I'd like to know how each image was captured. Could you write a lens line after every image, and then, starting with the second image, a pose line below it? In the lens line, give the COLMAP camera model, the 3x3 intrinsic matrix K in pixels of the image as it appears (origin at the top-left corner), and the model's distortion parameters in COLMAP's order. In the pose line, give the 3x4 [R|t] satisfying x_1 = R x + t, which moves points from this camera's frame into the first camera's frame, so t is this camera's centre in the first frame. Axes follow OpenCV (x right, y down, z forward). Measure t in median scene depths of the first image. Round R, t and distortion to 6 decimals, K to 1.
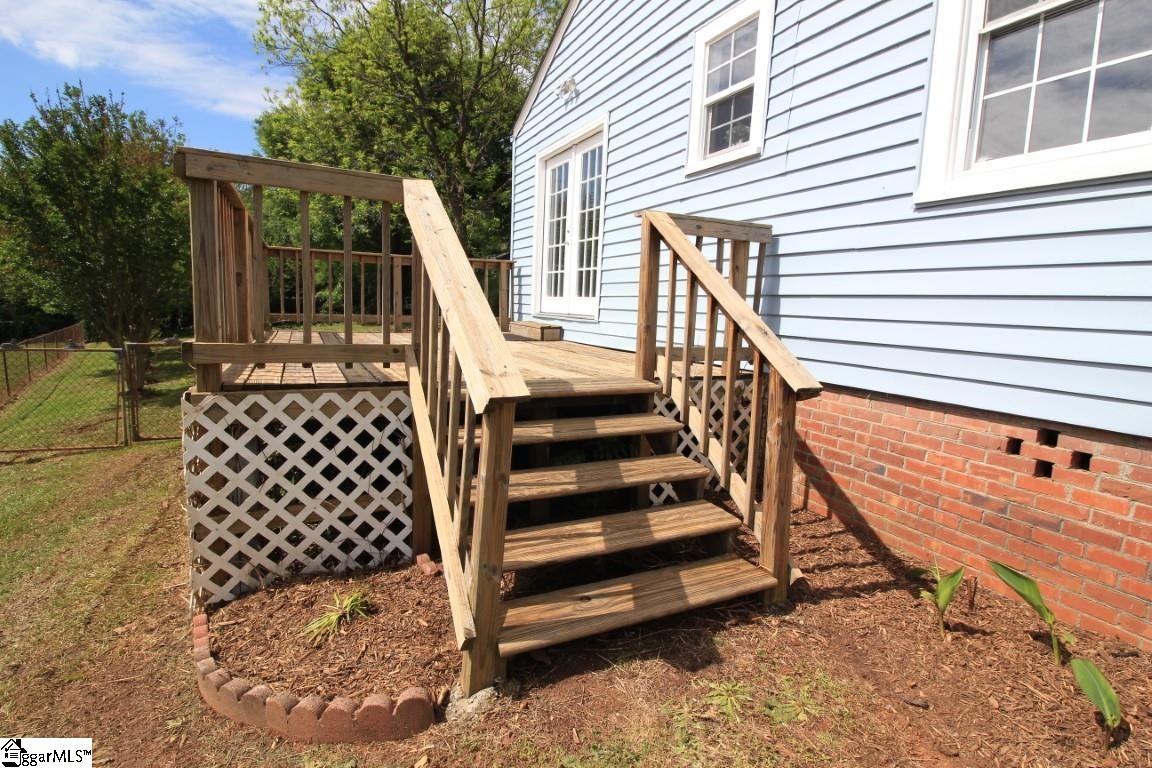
lens RADIAL K [[567.9, 0, 580.7], [0, 567.9, 381.1], [0, 0, 1]] dist [-0.003208, -0.007393]
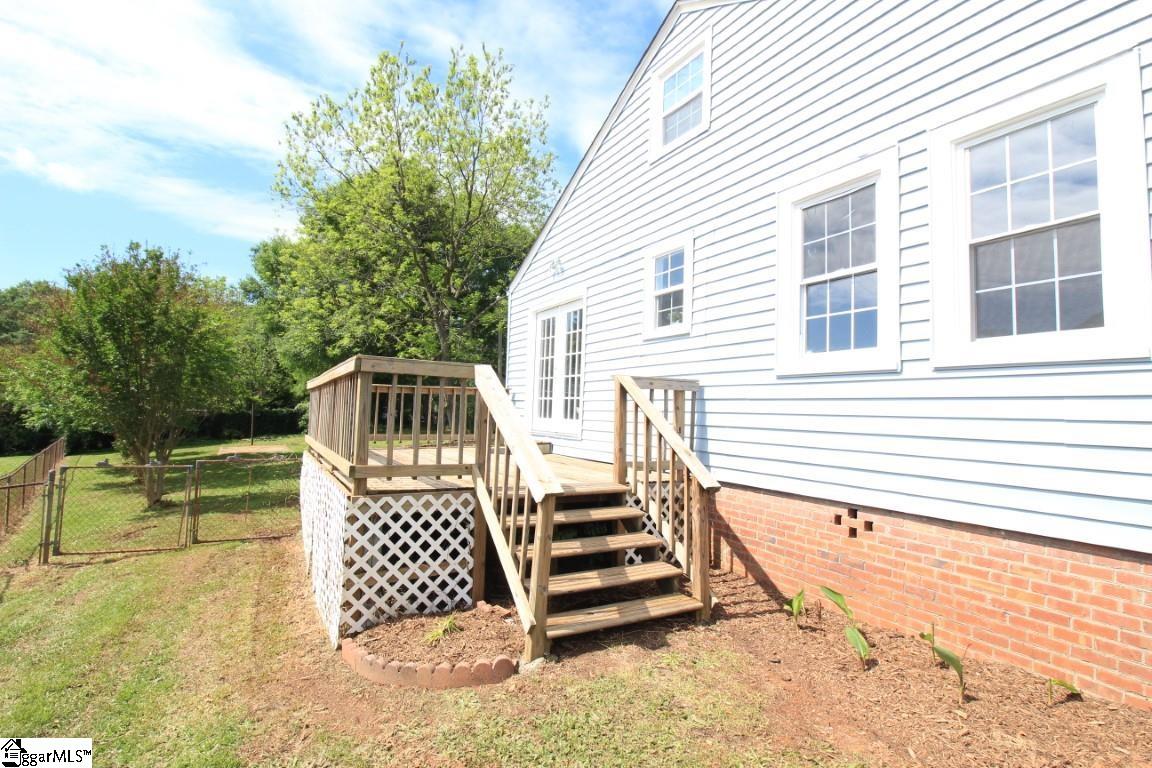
lens RADIAL K [[567.9, 0, 579.9], [0, 567.9, 376.1], [0, 0, 1]] dist [-0.003208, -0.007393]
pose [[0.998594, -0.006631, 0.052600, -0.064984], [0.016626, 0.981267, -0.191935, 0.003952], [-0.050342, 0.192539, 0.979997, -0.487533]]
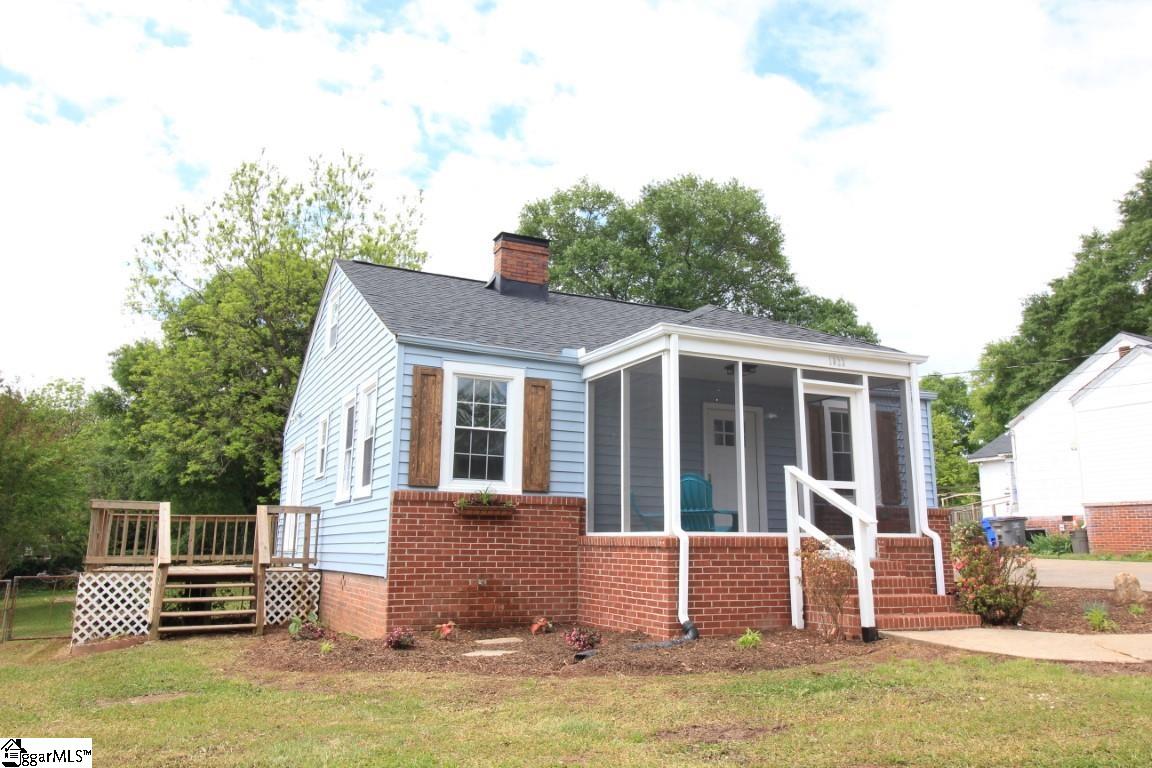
lens RADIAL K [[865.4, 0, 572.8], [0, 865.4, 374.8], [0, 0, 1]] dist [-0.002932, 0.007982]
pose [[0.999404, -0.034245, 0.004303, 1.409002], [0.033771, 0.944525, -0.326699, 0.437745], [0.007124, 0.326649, 0.945119, -2.664521]]
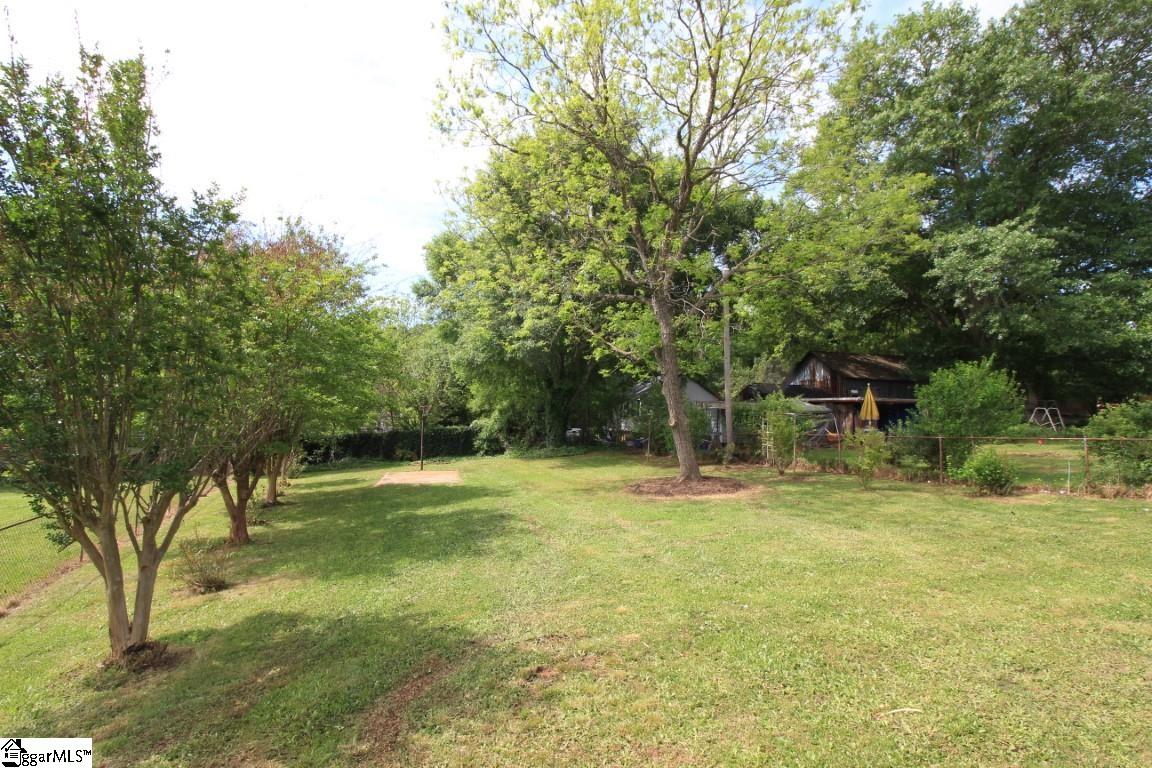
lens RADIAL K [[567.9, 0, 571.3], [0, 567.9, 388.6], [0, 0, 1]] dist [-0.003208, -0.007393]
pose [[0.968728, -0.019576, -0.247351, -0.946991], [-0.031303, 0.979276, -0.200096, -0.331589], [0.246142, 0.201582, 0.948040, 1.838862]]
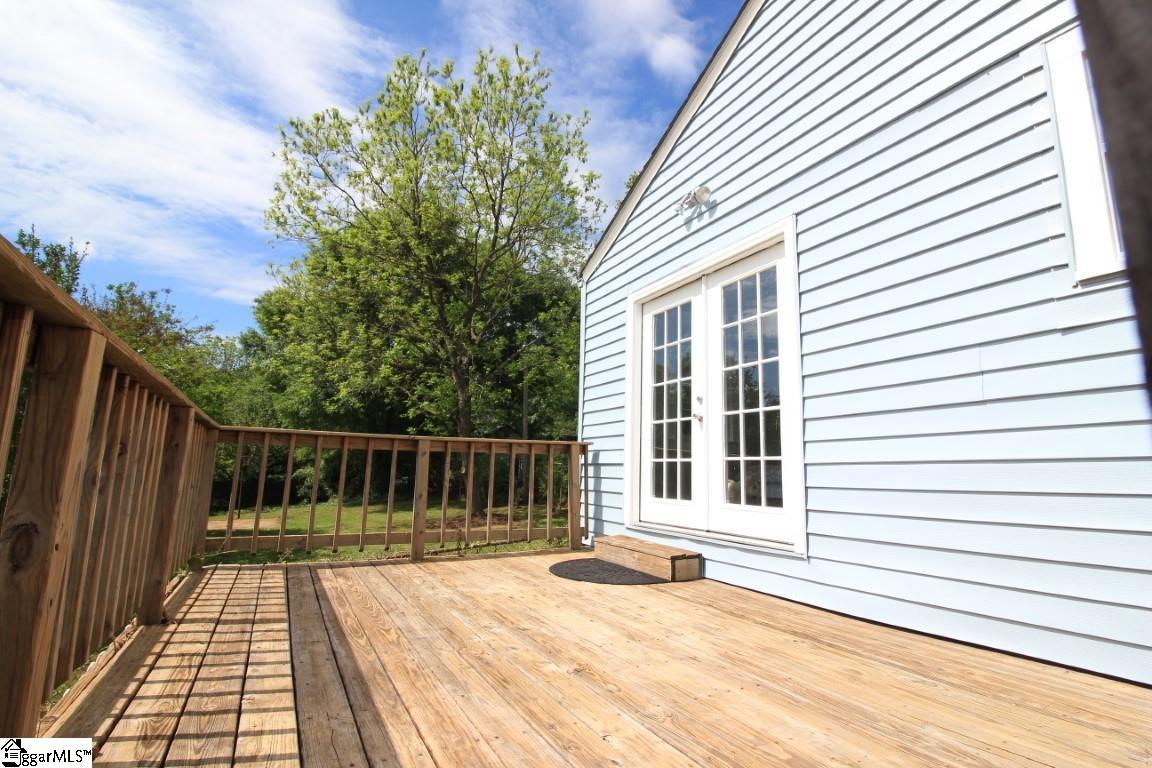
lens RADIAL K [[567.9, 0, 579.0], [0, 567.9, 376.2], [0, 0, 1]] dist [-0.003208, -0.007393]
pose [[0.999601, -0.006650, 0.027465, -0.323587], [0.014656, 0.952985, -0.302662, -0.174965], [-0.024161, 0.302944, 0.952702, 0.701038]]
